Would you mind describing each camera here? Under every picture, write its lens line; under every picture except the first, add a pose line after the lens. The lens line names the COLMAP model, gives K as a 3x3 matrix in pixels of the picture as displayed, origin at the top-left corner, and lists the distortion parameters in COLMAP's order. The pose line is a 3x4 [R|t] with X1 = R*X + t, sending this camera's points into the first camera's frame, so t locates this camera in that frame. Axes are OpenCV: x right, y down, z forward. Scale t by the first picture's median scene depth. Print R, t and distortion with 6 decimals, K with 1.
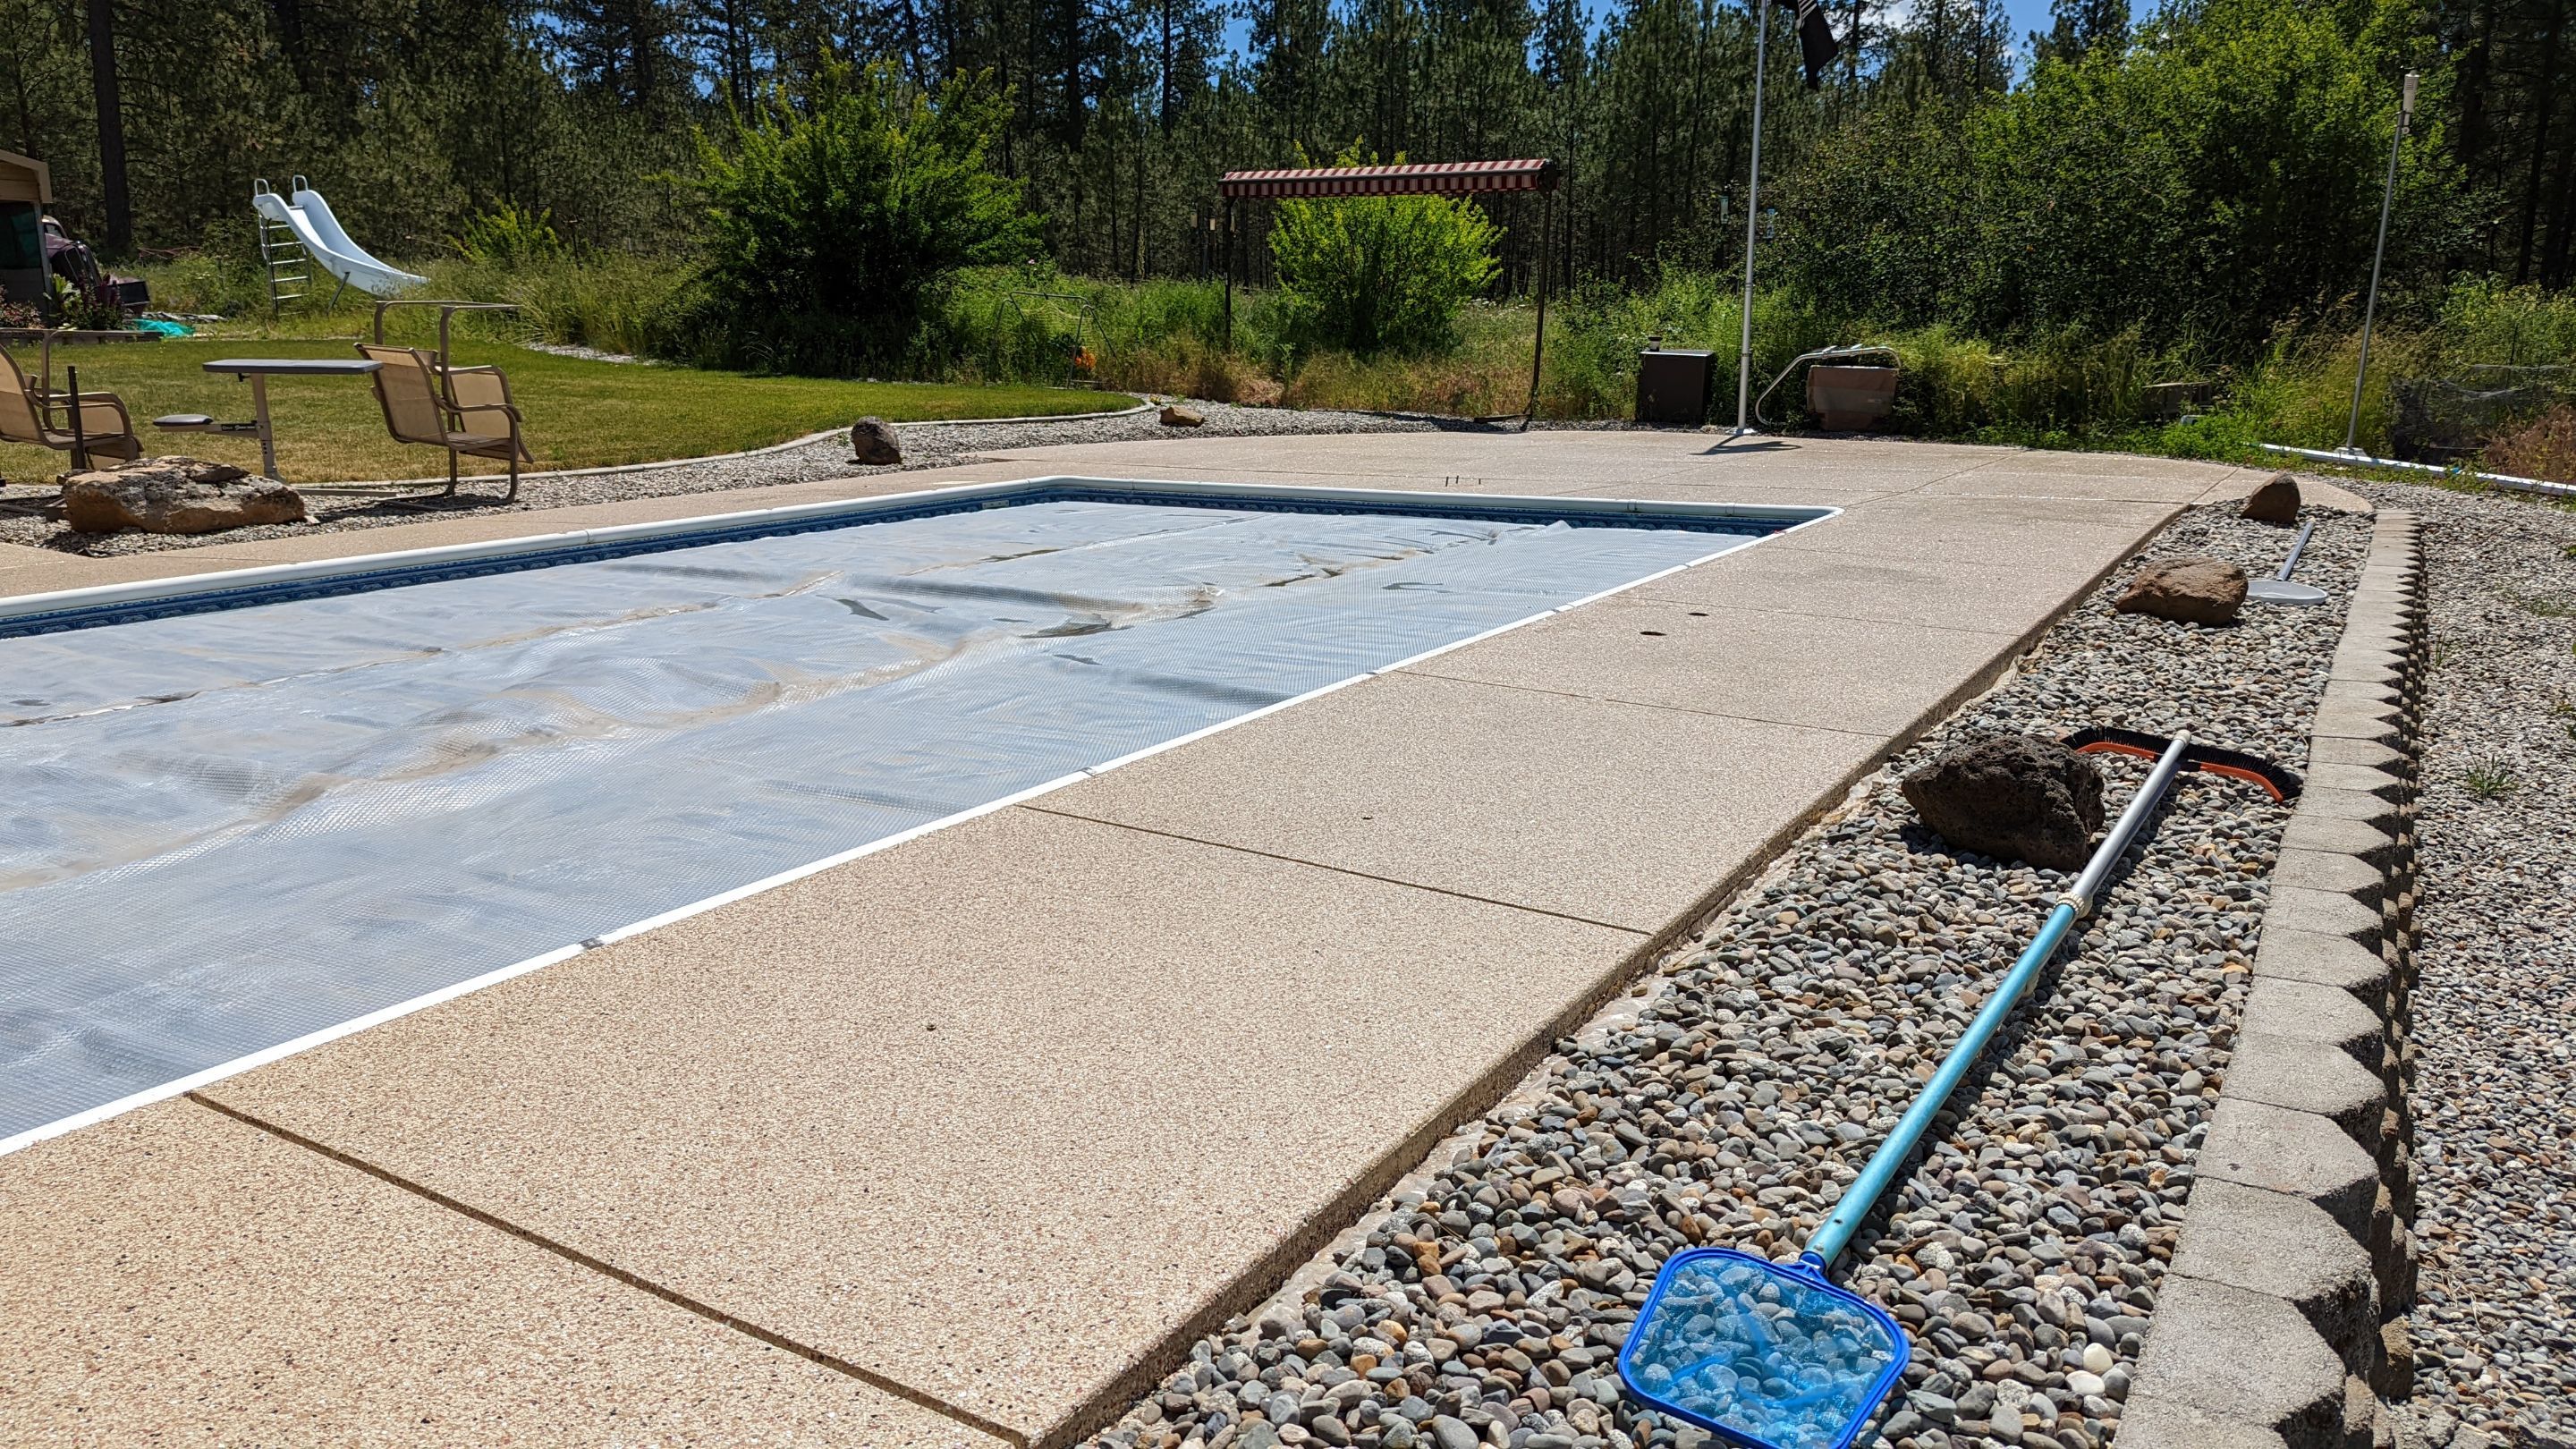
lens RADIAL K [[1851.3, 0, 1268.1], [0, 1851.3, 733.6], [0, 0, 1]] dist [0.069607, -0.063347]
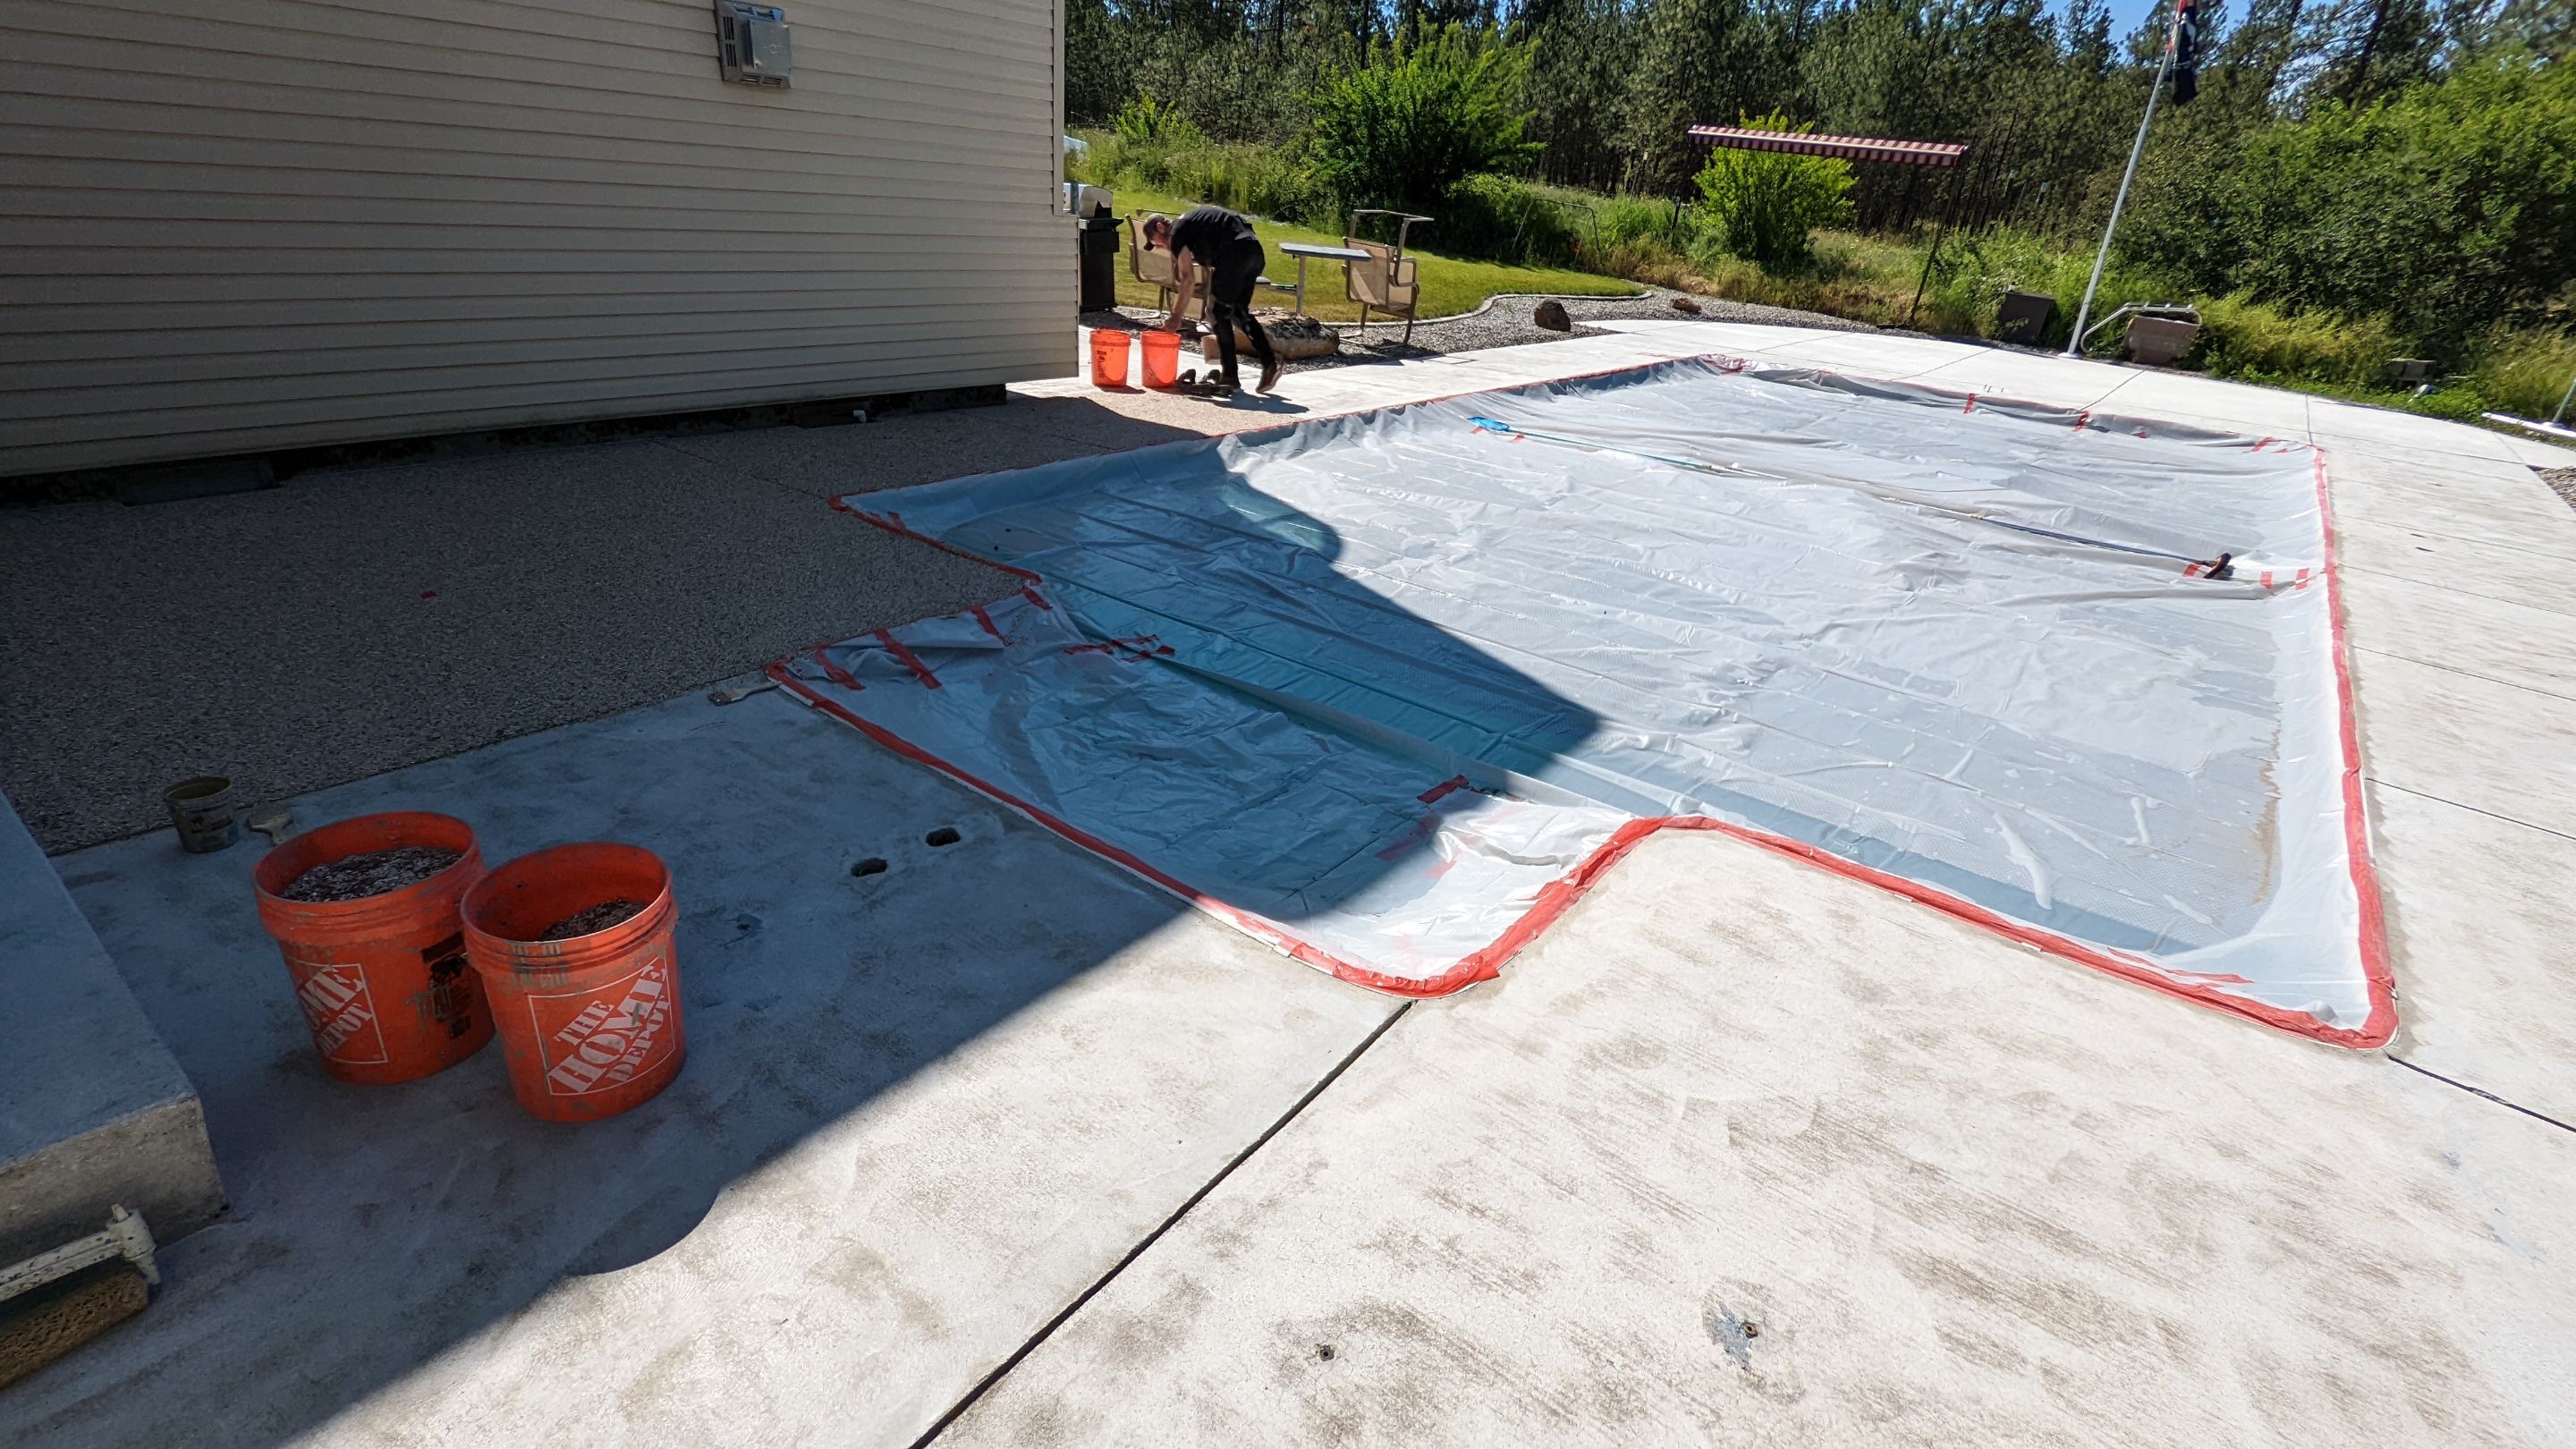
lens RADIAL K [[1244.6, 0, 1243.6], [0, 1244.6, 680.8], [0, 0, 1]] dist [-0.003478, -0.000049]
pose [[0.988344, 0.123994, -0.088321, -0.299637], [-0.108092, 0.980116, 0.166401, -0.003462], [0.107198, -0.154914, 0.982095, -0.076603]]
